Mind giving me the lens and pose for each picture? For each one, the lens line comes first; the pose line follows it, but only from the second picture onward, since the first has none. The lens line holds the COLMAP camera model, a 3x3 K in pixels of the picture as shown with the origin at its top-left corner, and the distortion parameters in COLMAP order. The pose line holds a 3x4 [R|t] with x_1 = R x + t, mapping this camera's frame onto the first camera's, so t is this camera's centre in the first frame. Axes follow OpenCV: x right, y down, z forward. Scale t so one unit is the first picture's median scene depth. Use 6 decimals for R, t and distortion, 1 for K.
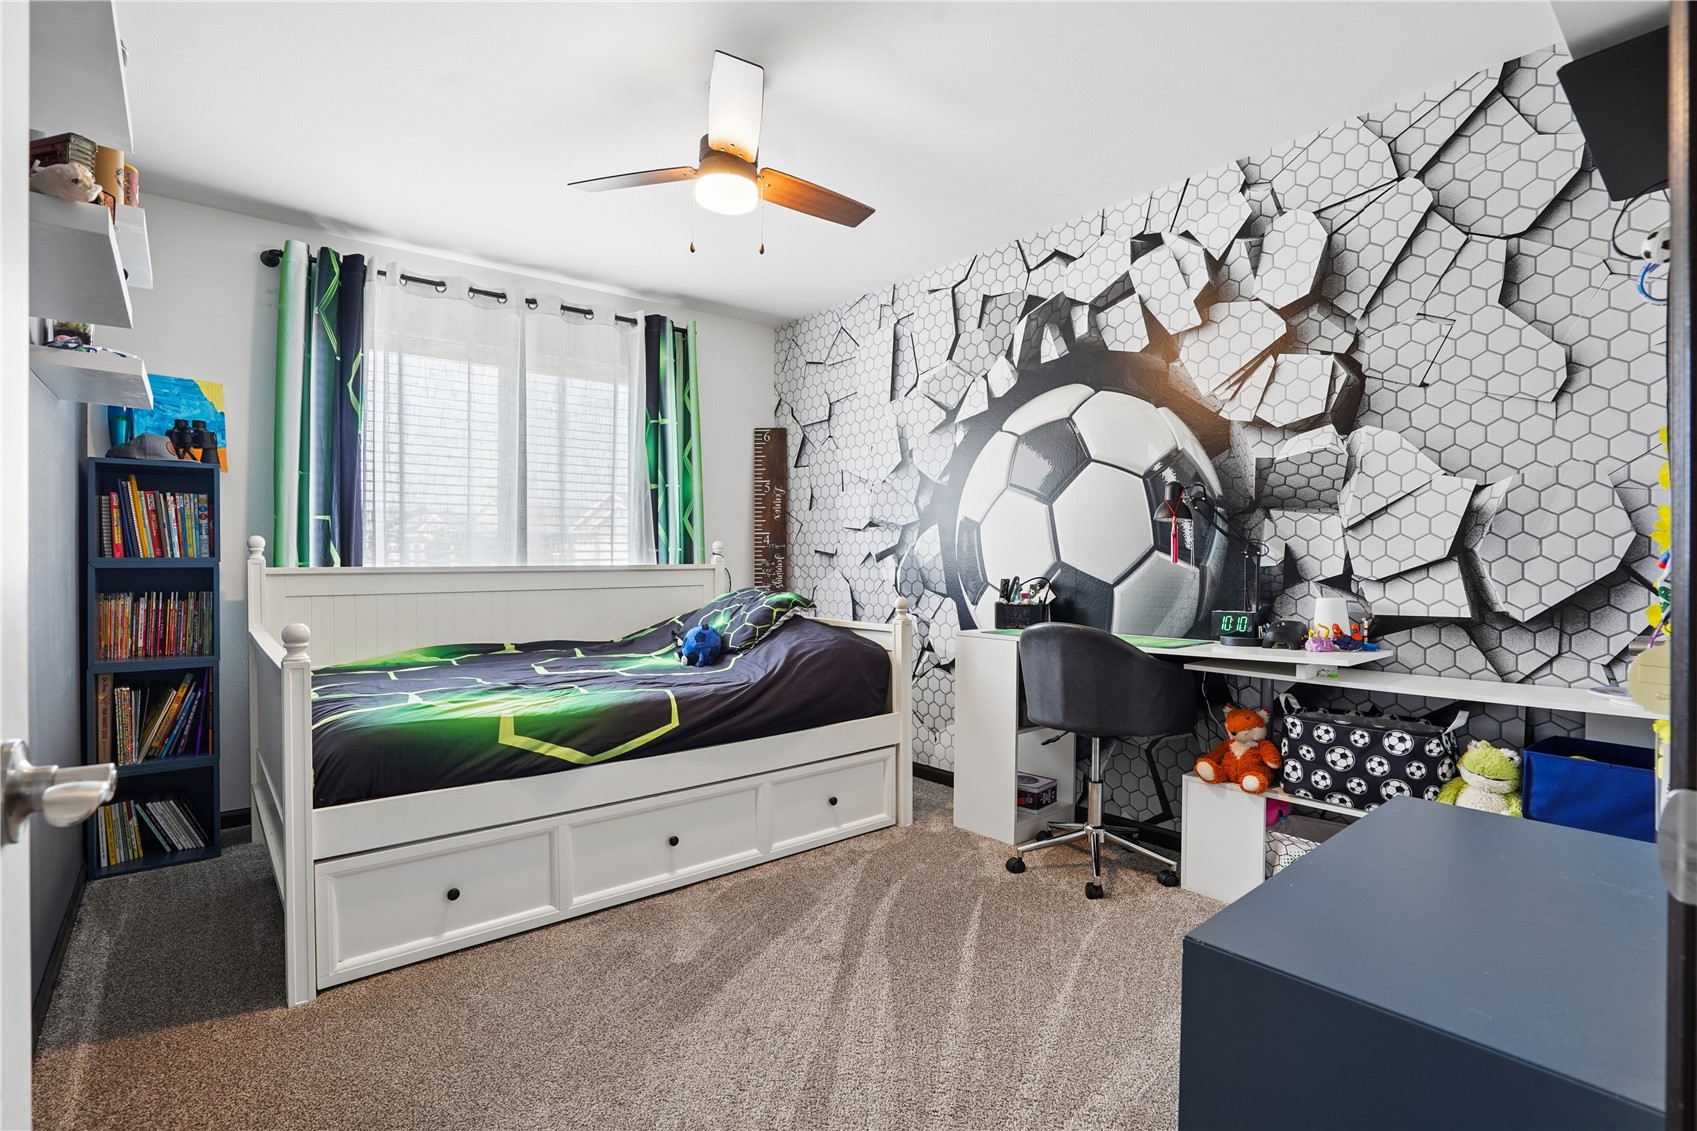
lens RADIAL K [[798.4, 0, 848.5], [0, 798.4, 565.5], [0, 0, 1]] dist [-0.002656, 0.000781]
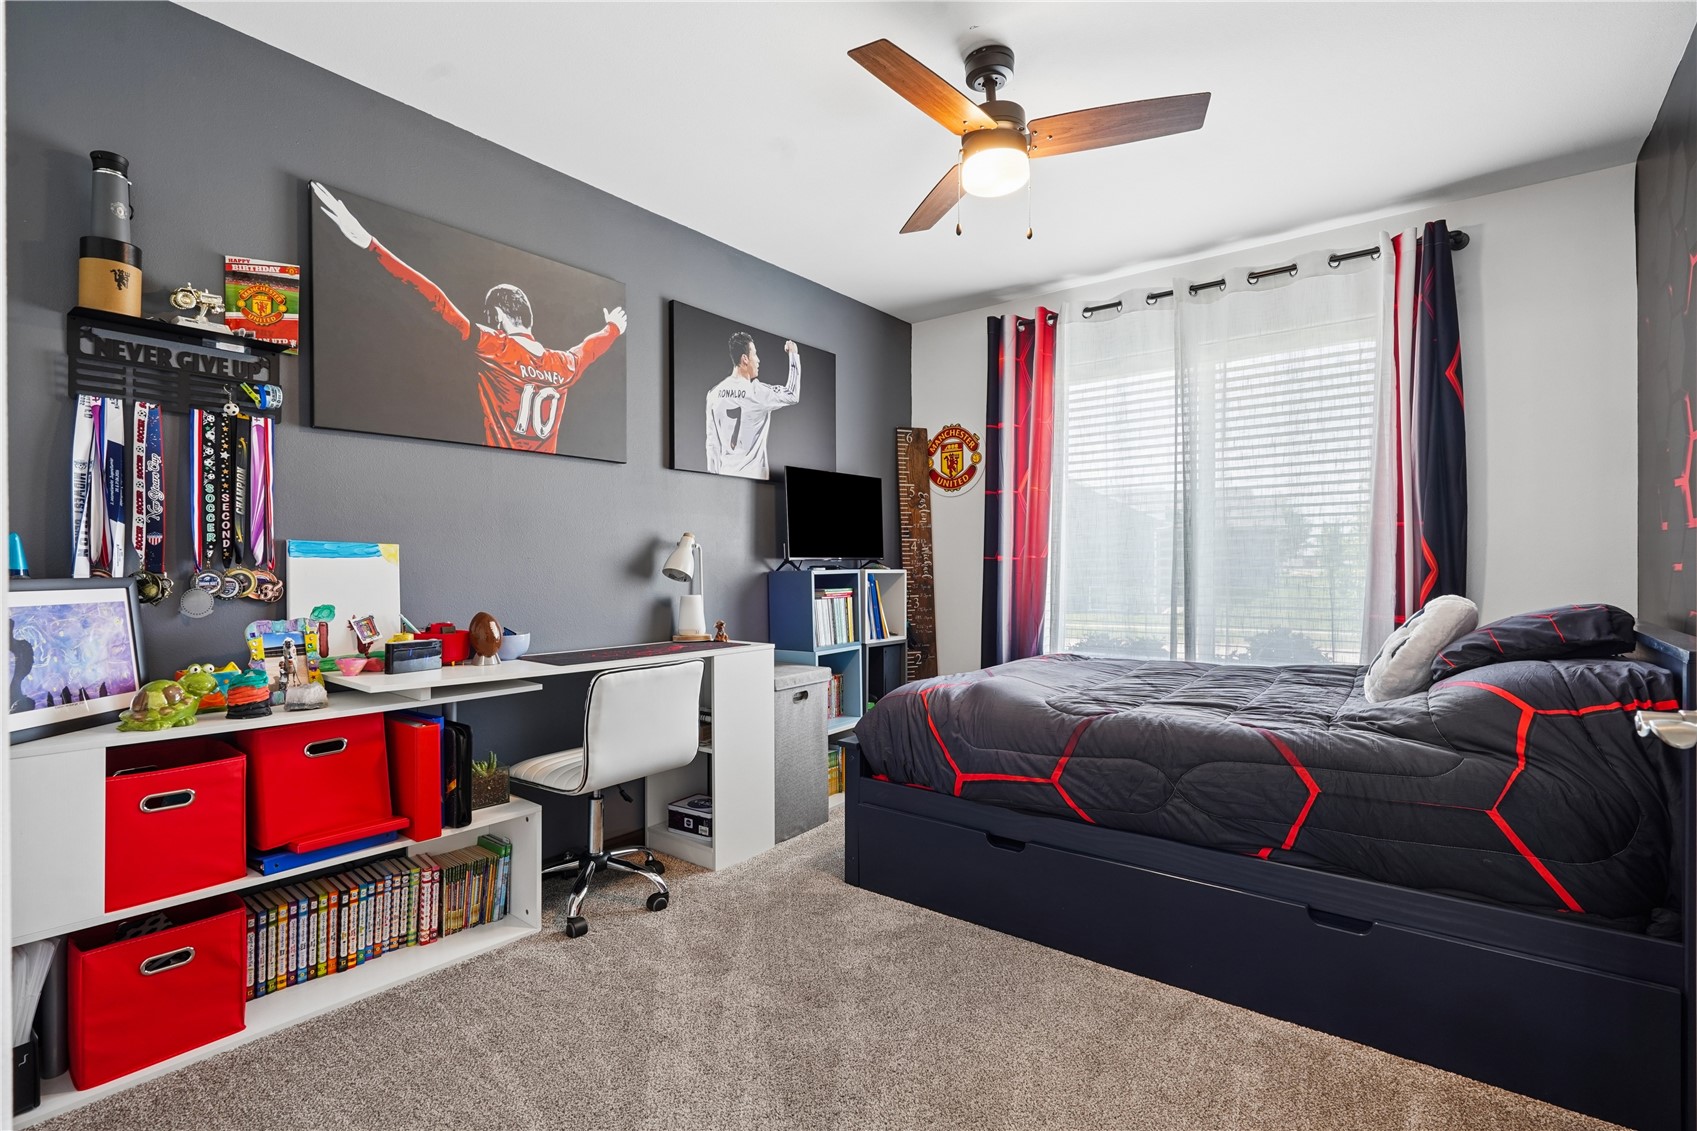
lens RADIAL K [[798.4, 0, 848.5], [0, 798.4, 565.5], [0, 0, 1]] dist [-0.002656, 0.000781]
pose [[0.247354, 0.002397, -0.968922, 0.397055], [-0.007497, 0.999972, 0.000560, -0.009562], [0.968896, 0.007125, 0.247365, 0.398690]]
